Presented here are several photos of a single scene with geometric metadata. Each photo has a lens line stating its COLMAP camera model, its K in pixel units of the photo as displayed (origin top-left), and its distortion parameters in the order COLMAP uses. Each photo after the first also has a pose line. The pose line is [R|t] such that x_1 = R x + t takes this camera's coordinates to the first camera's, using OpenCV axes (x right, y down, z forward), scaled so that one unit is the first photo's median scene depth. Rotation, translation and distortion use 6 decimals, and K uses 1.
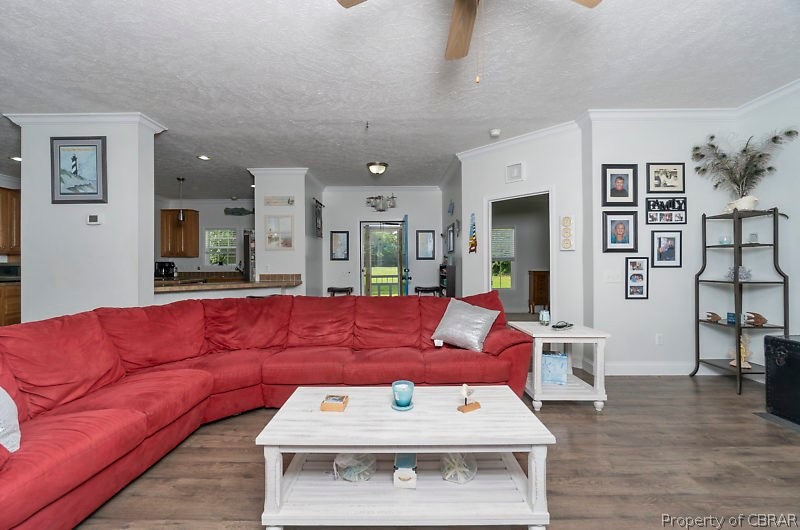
lens RADIAL K [[345.5, 0, 398.2], [0, 345.5, 265.5], [0, 0, 1]] dist [-0.004134, 0.001412]
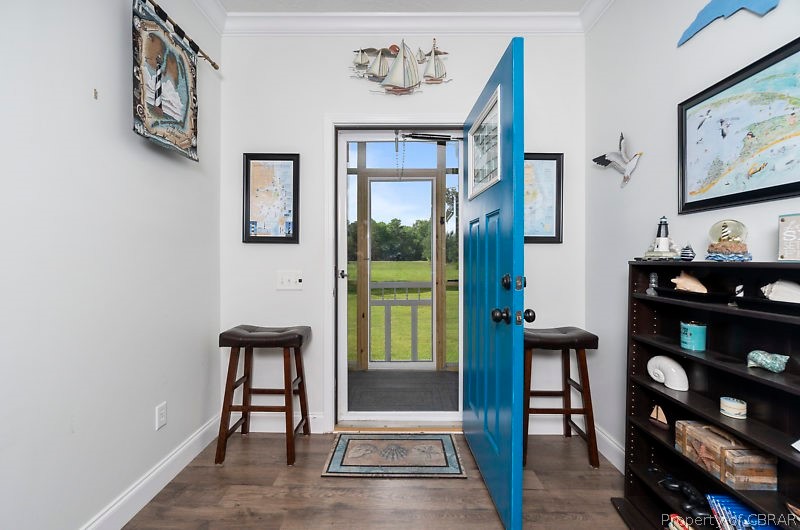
lens RADIAL K [[345.5, 0, 400.6], [0, 345.5, 262.9], [0, 0, 1]] dist [-0.004134, 0.001412]
pose [[0.999913, 0.010087, 0.008508, -0.049420], [-0.010165, 0.999906, 0.009251, -0.000366], [-0.008414, -0.009337, 0.999921, 0.672541]]
